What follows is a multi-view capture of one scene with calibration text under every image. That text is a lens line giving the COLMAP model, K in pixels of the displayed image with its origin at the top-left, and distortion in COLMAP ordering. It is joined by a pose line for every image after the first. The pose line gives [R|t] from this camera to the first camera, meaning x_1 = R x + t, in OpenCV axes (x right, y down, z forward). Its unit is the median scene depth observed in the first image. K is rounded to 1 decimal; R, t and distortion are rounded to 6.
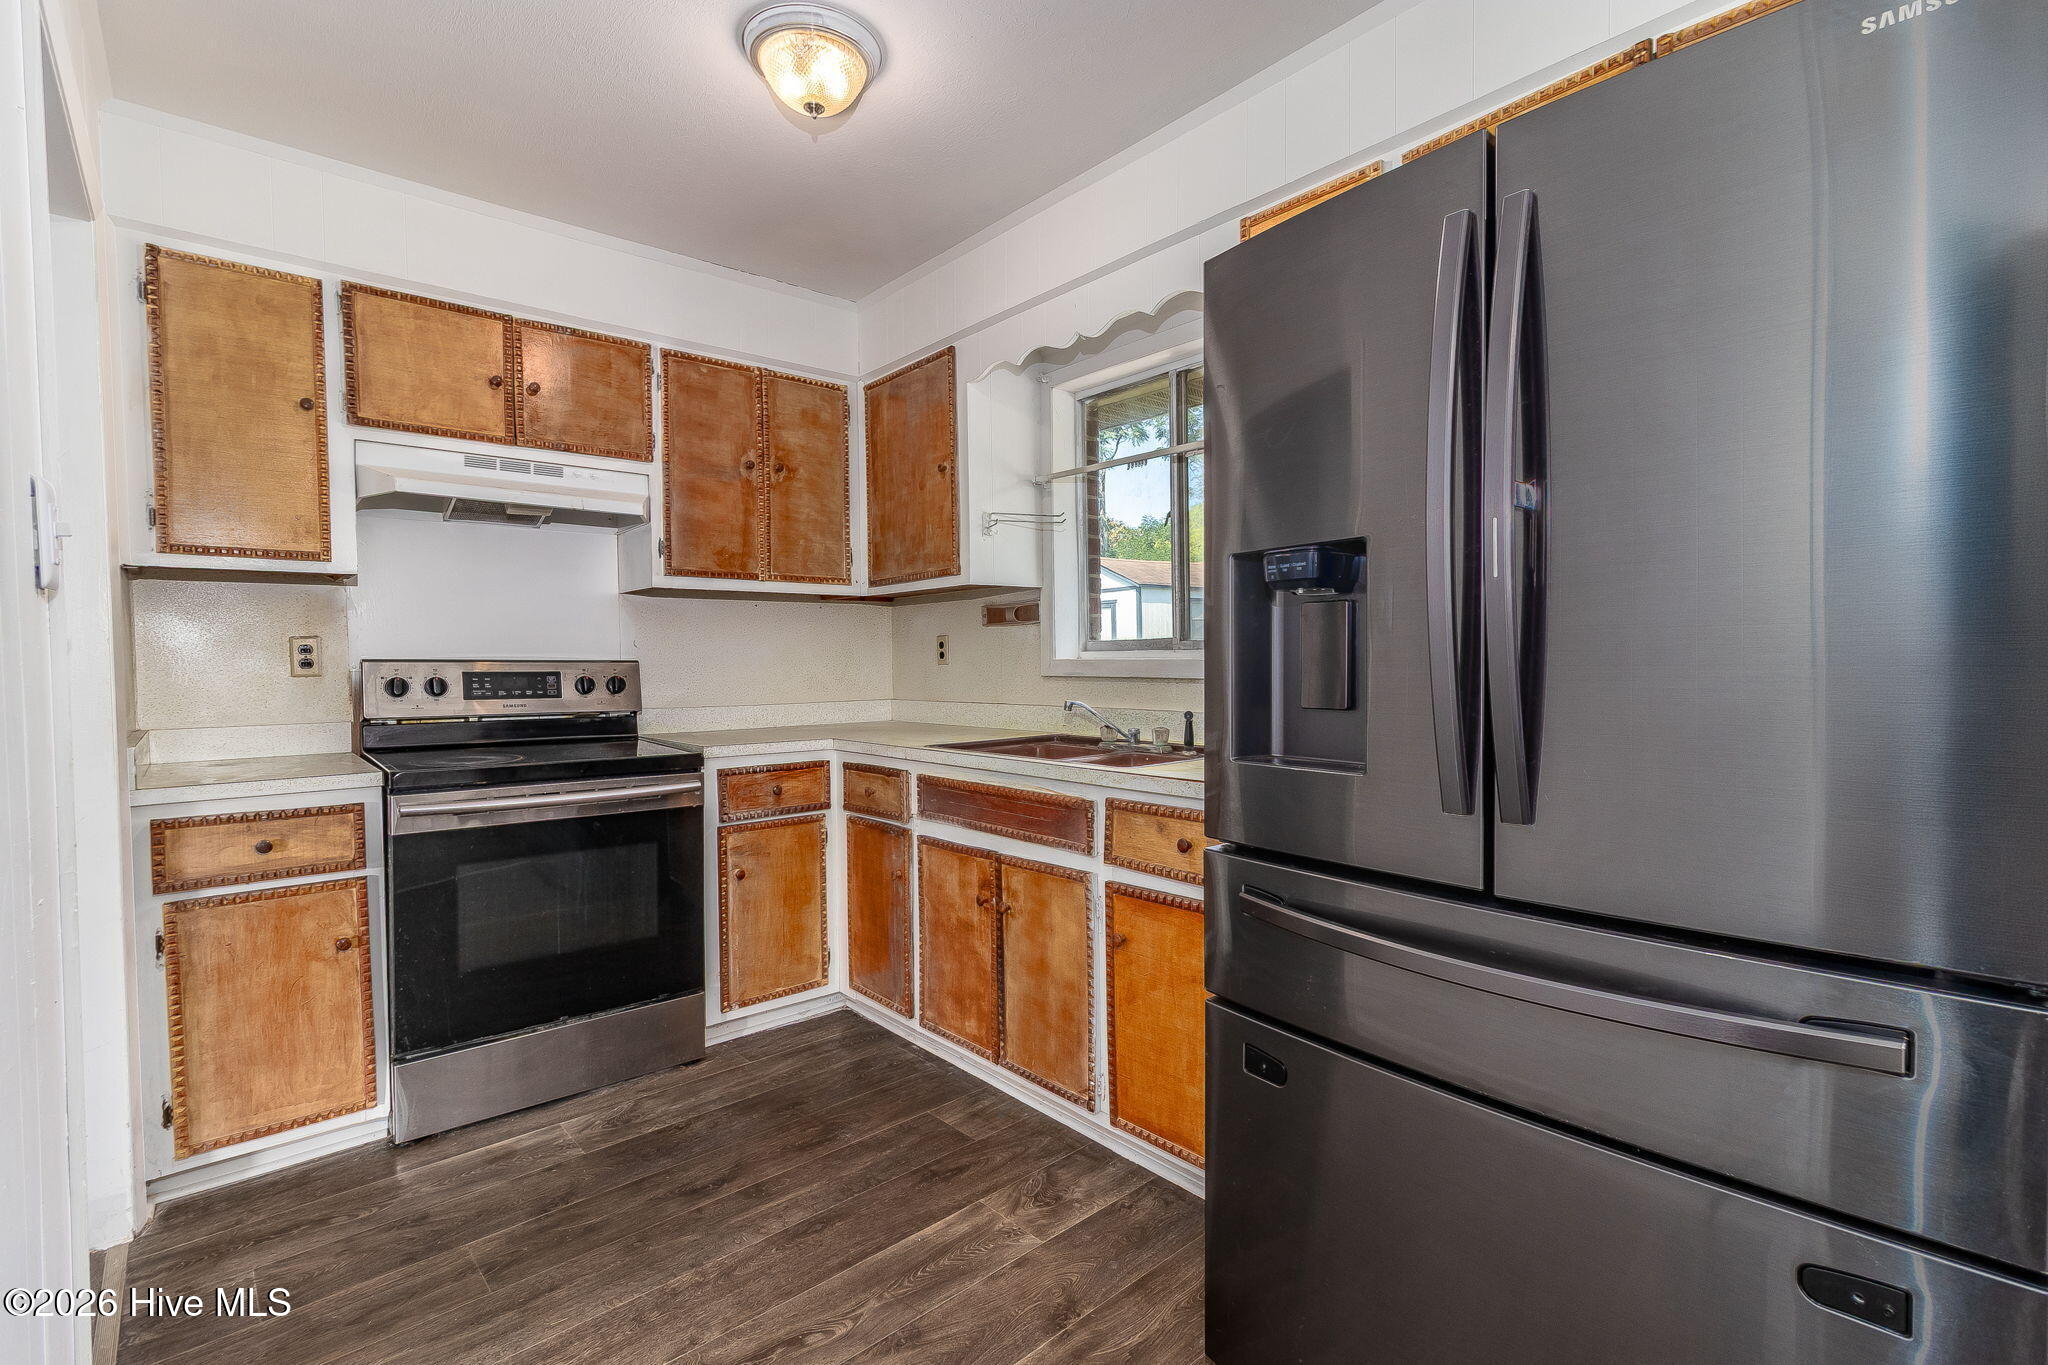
lens RADIAL K [[936.7, 0, 1024.1], [0, 936.7, 684.7], [0, 0, 1]] dist [-0.000255, -0.000231]
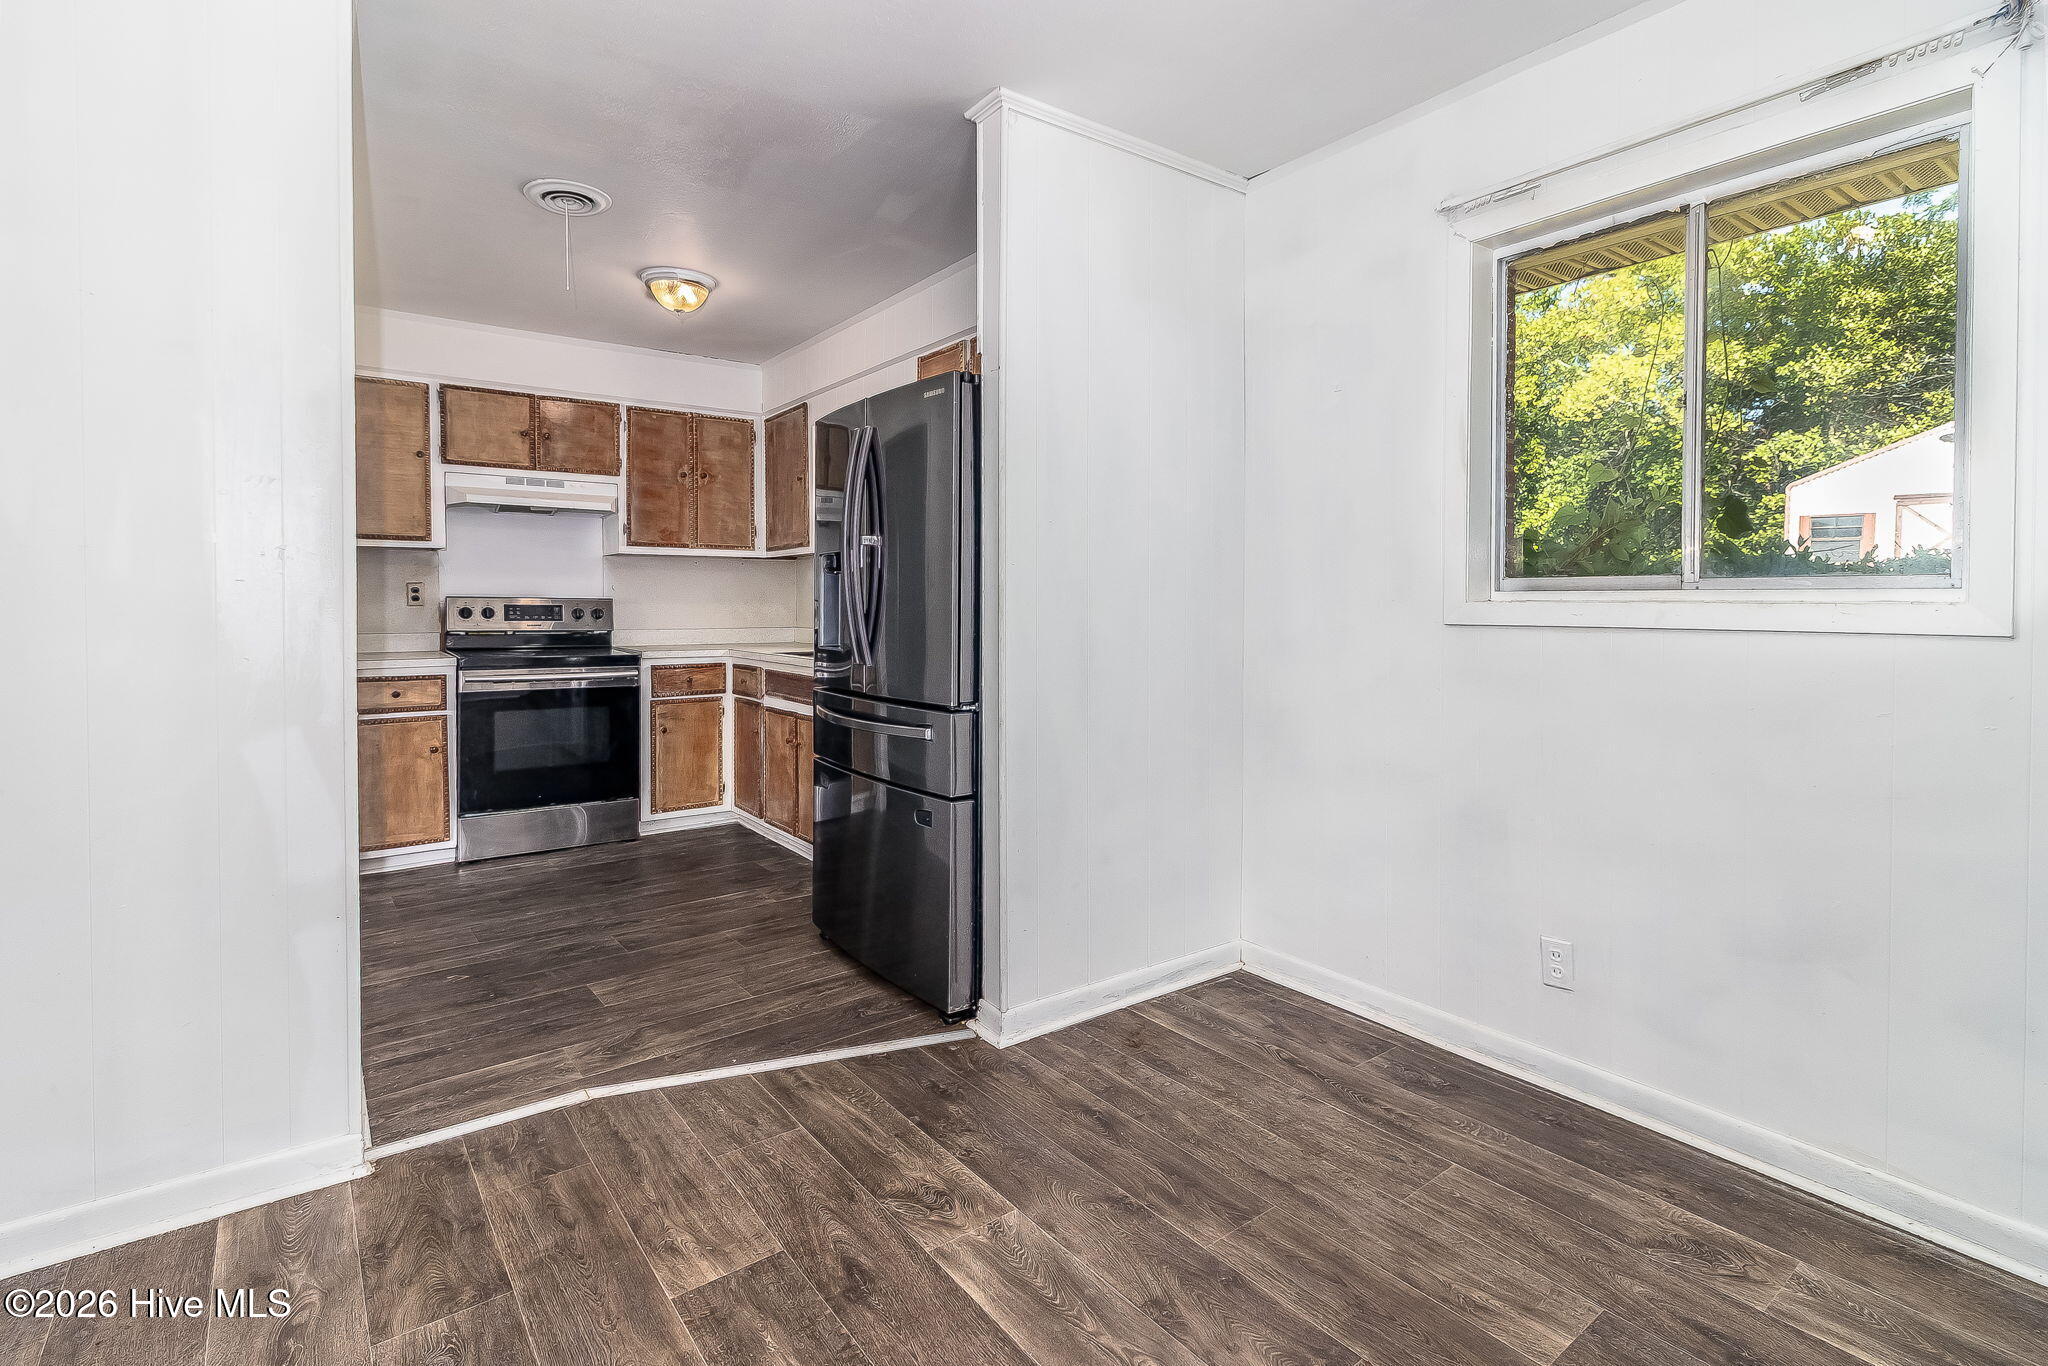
lens RADIAL K [[936.7, 0, 1007.7], [0, 936.7, 617.1], [0, 0, 1]] dist [-0.000255, -0.000231]
pose [[0.997381, 0.012637, -0.071209, 0.415514], [-0.013368, 0.999863, -0.009804, 0.013437], [0.071075, 0.010731, 0.997413, -0.599853]]
